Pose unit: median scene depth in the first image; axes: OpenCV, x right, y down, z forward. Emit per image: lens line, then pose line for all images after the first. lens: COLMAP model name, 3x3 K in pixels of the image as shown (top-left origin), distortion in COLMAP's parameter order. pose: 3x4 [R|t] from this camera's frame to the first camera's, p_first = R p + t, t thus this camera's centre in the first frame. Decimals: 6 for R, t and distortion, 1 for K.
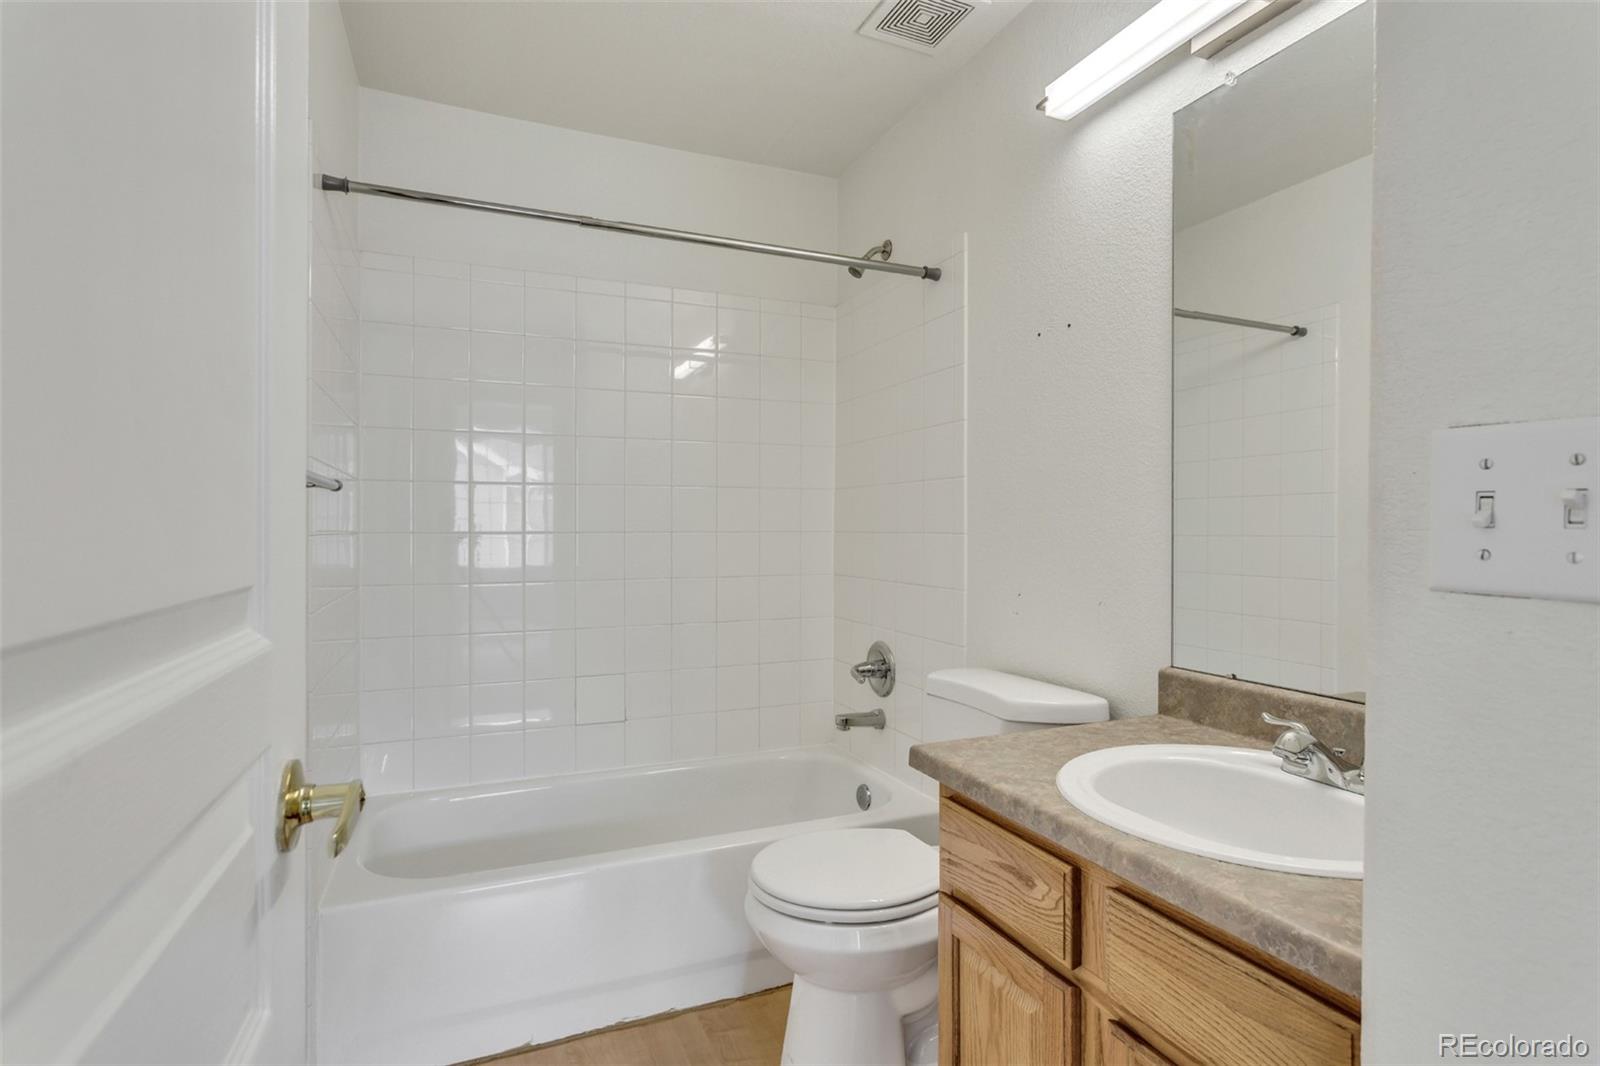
lens RADIAL K [[799.2, 0, 800.8], [0, 799.2, 527.1], [0, 0, 1]] dist [0.000022, -0.000398]
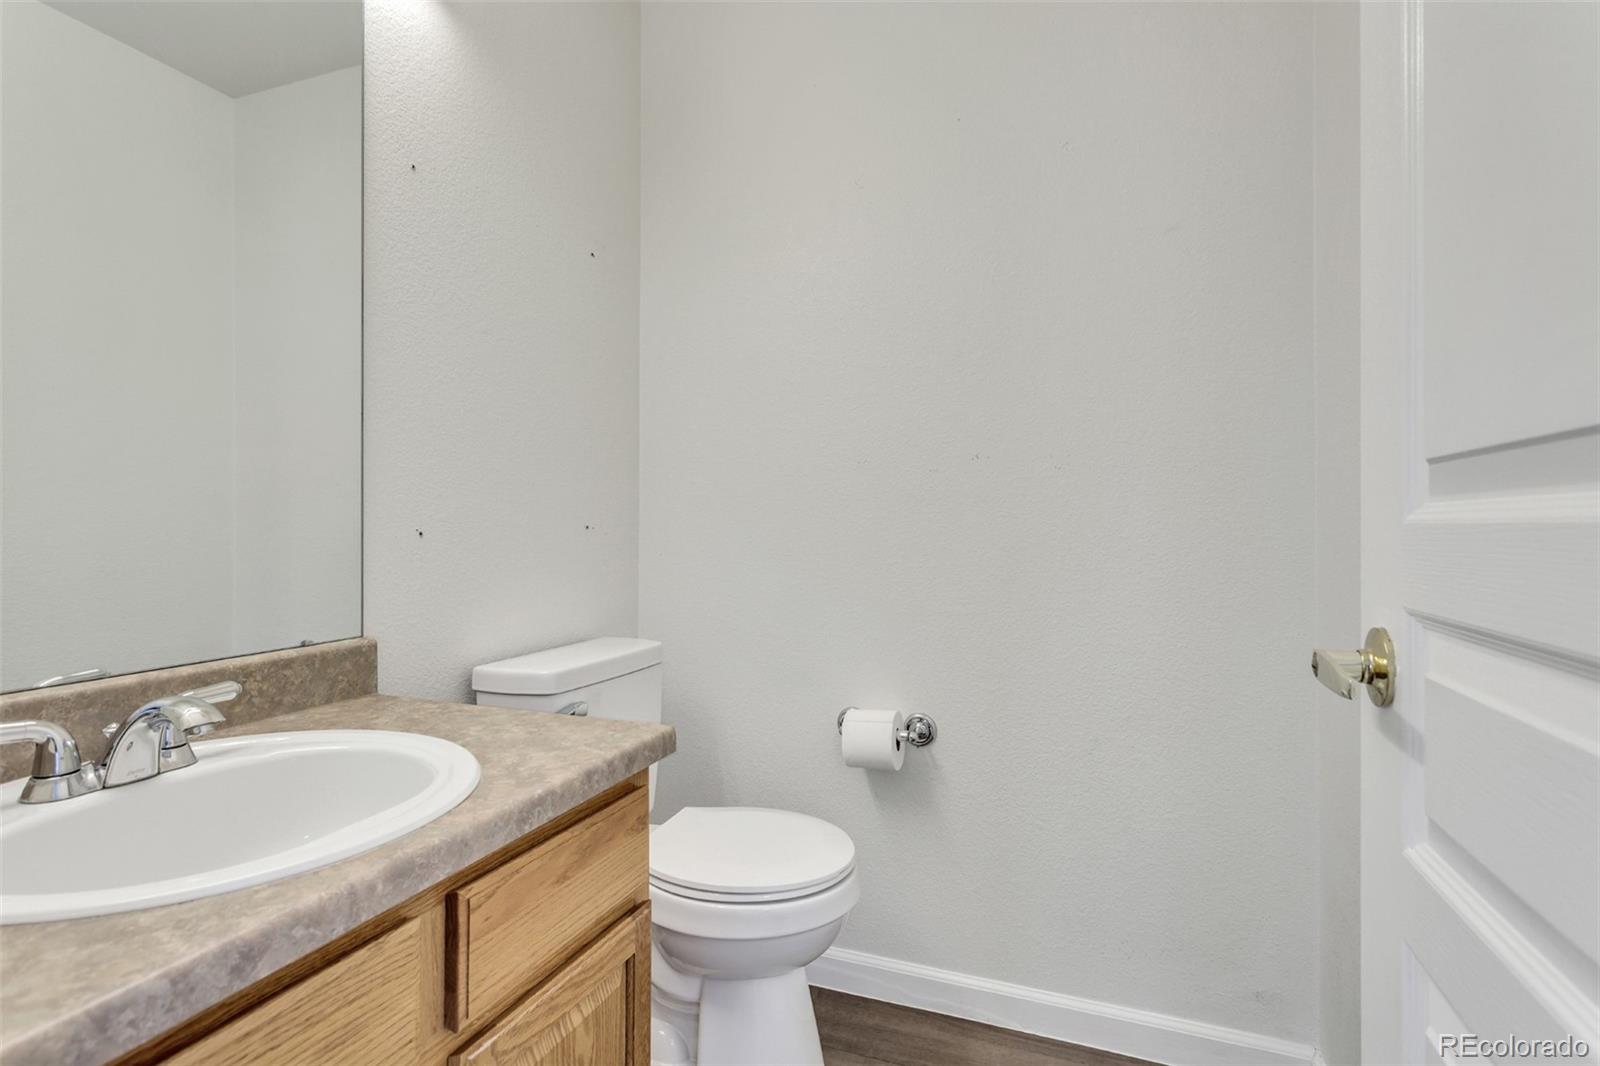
lens RADIAL K [[799.2, 0, 800.8], [0, 799.2, 527.1], [0, 0, 1]] dist [0.000022, -0.000398]
pose [[-0.724080, 0.000018, 0.689716, -0.408608], [0.001594, 0.999997, 0.001647, 0.074095], [-0.689714, 0.002292, -0.724078, 1.272940]]
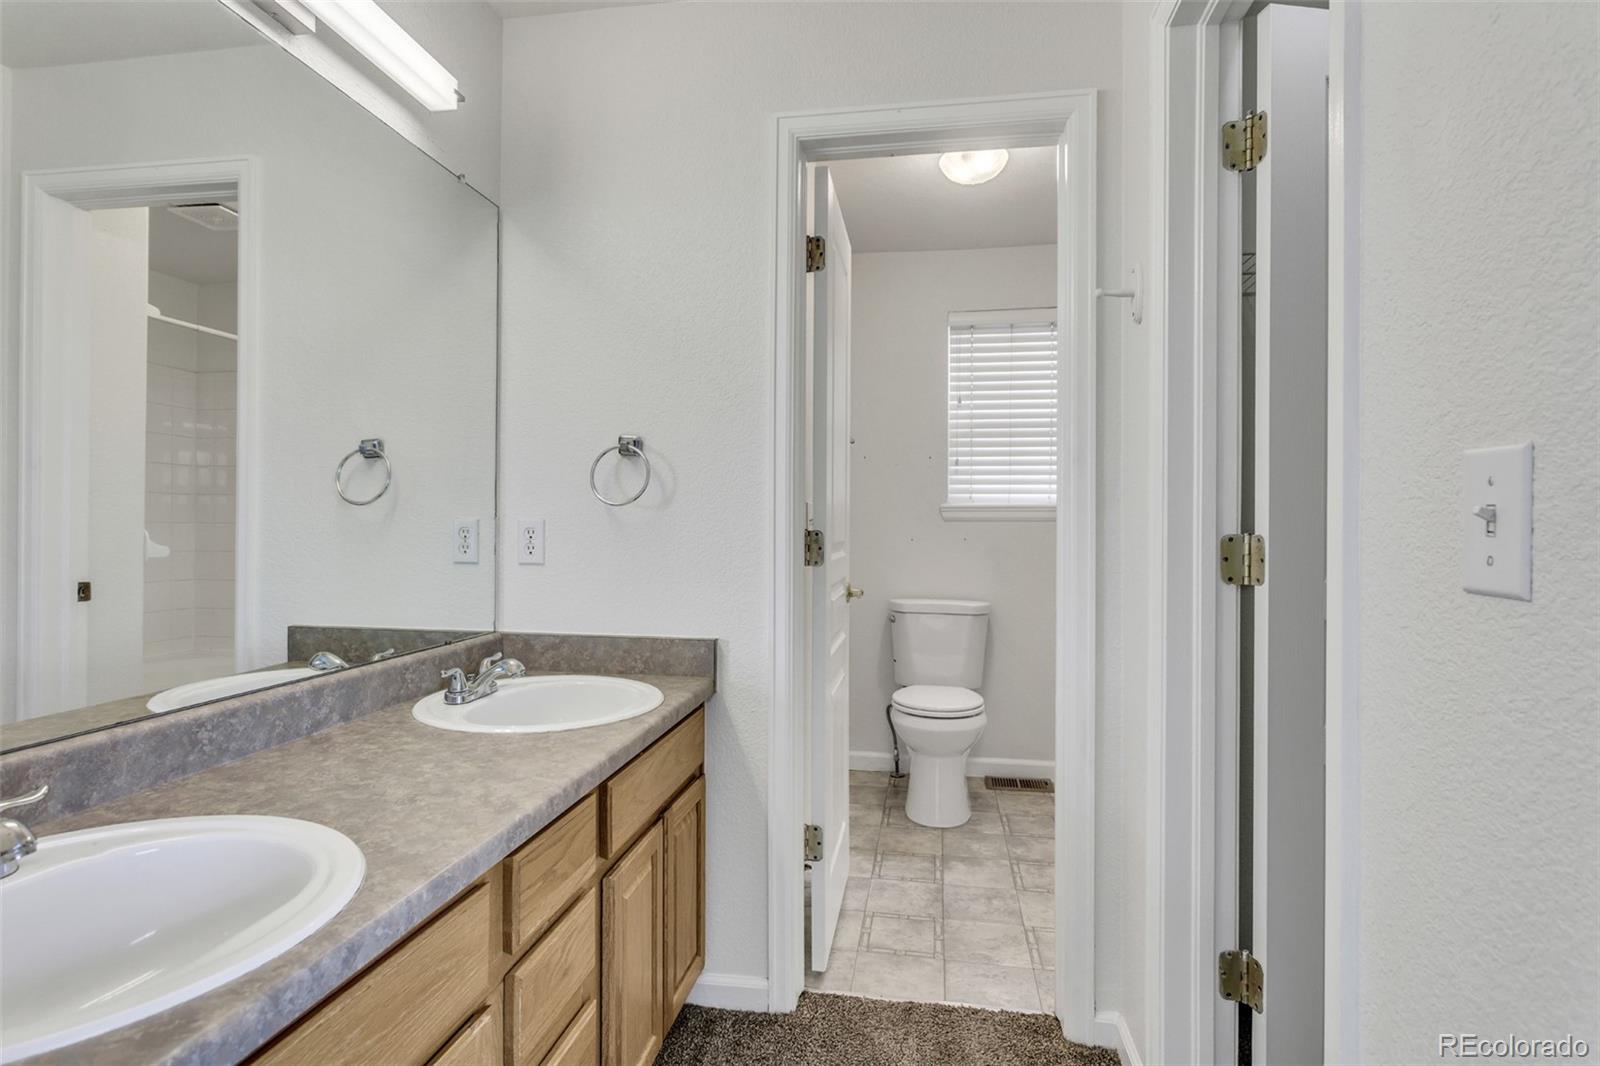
lens RADIAL K [[824.6, 0, 800.0], [0, 824.6, 533.0], [0, 0, 1]] dist [-0.000052, 0.001240]
pose [[-0.844027, -0.011054, 0.536187, -0.486536], [-0.007845, 0.999935, 0.008267, -0.005753], [-0.536244, 0.002771, -0.844059, 1.502417]]
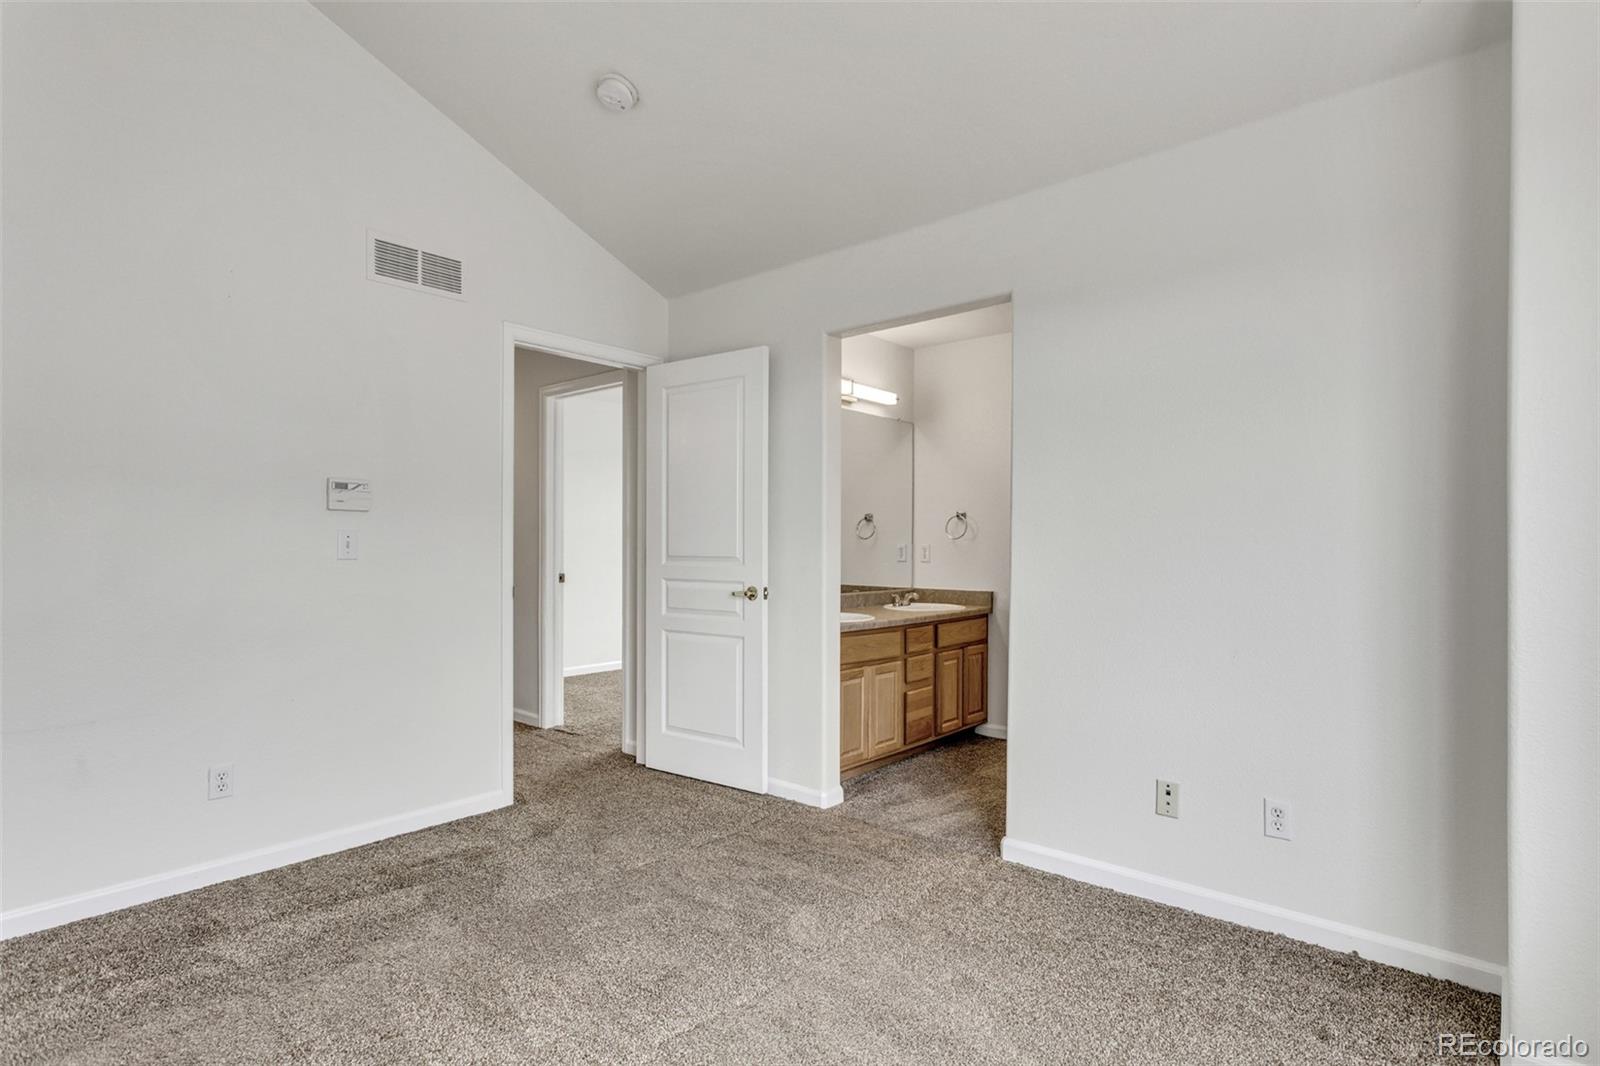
lens RADIAL K [[824.6, 0, 800.0], [0, 824.6, 533.0], [0, 0, 1]] dist [-0.000052, 0.001240]
pose [[-0.451744, 0.005424, 0.892131, -2.582382], [-0.002354, 0.999971, -0.007271, -0.040210], [-0.892144, -0.005384, -0.451718, 2.849960]]
